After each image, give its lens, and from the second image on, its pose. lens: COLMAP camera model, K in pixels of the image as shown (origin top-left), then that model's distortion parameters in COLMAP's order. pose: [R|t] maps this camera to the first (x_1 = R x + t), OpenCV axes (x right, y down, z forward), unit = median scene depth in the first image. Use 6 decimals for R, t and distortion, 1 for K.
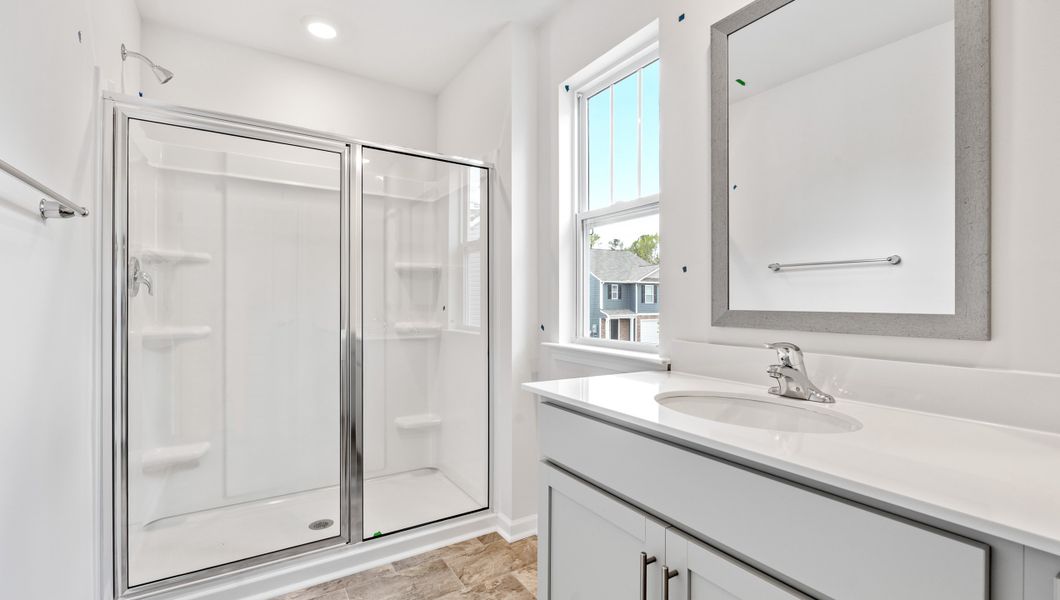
lens RADIAL K [[444.8, 0, 528.0], [0, 444.8, 298.1], [0, 0, 1]] dist [-0.006523, 0.001323]
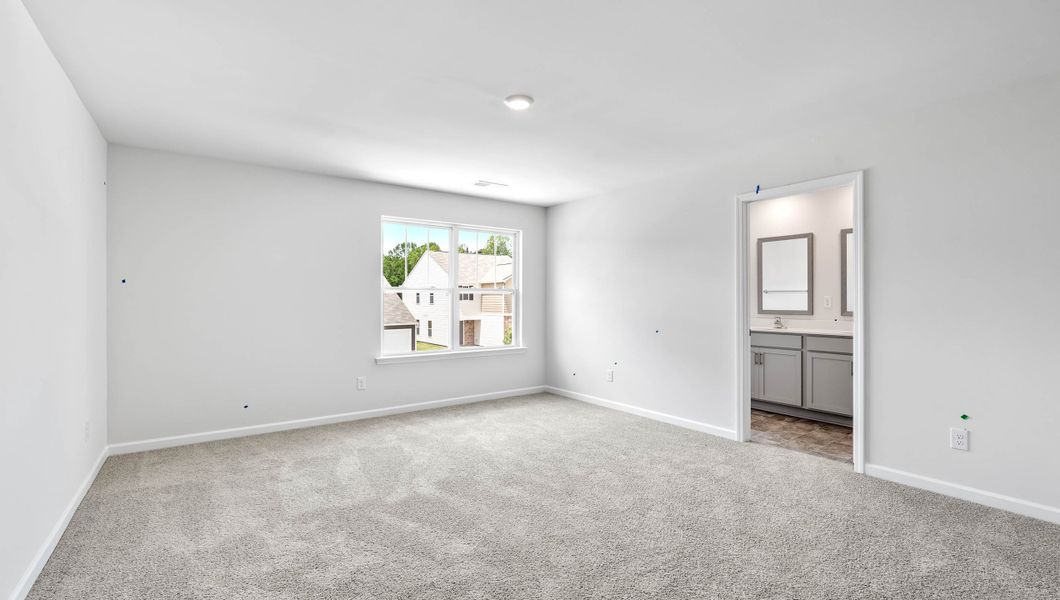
lens RADIAL K [[444.8, 0, 535.2], [0, 444.8, 301.8], [0, 0, 1]] dist [-0.006523, 0.001323]
pose [[0.997119, -0.011148, 0.075028, -1.284870], [0.010244, 0.999870, 0.012433, -0.079217], [-0.075157, -0.011628, 0.997104, -1.929793]]
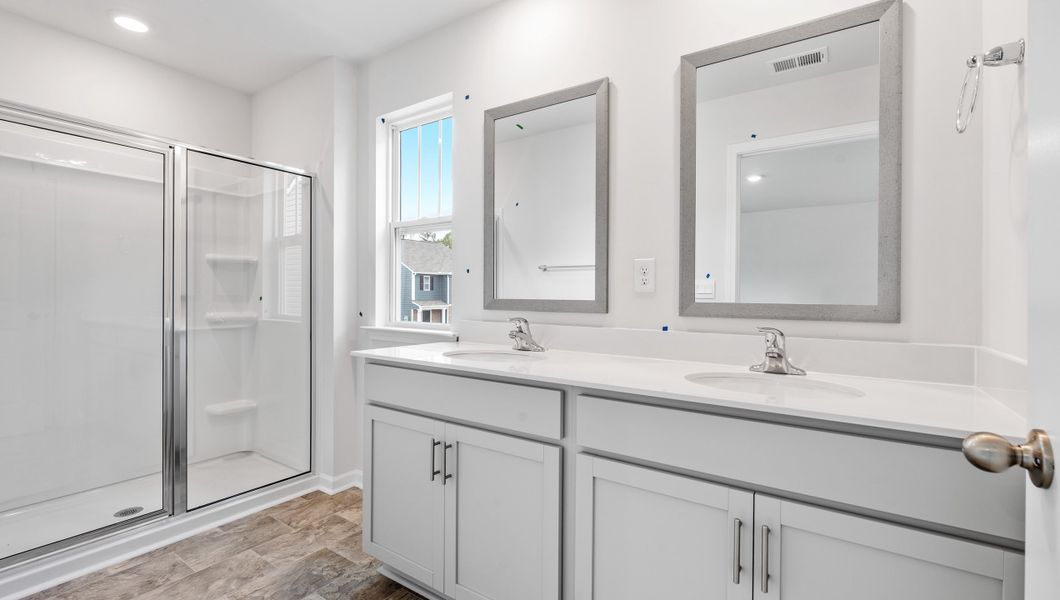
lens RADIAL K [[444.8, 0, 525.0], [0, 444.8, 295.2], [0, 0, 1]] dist [-0.006523, 0.001323]
pose [[0.917246, 0.001616, 0.398319, -0.041750], [-0.006884, 0.999907, 0.011796, -0.003374], [-0.398263, -0.013562, 0.917171, -0.303247]]
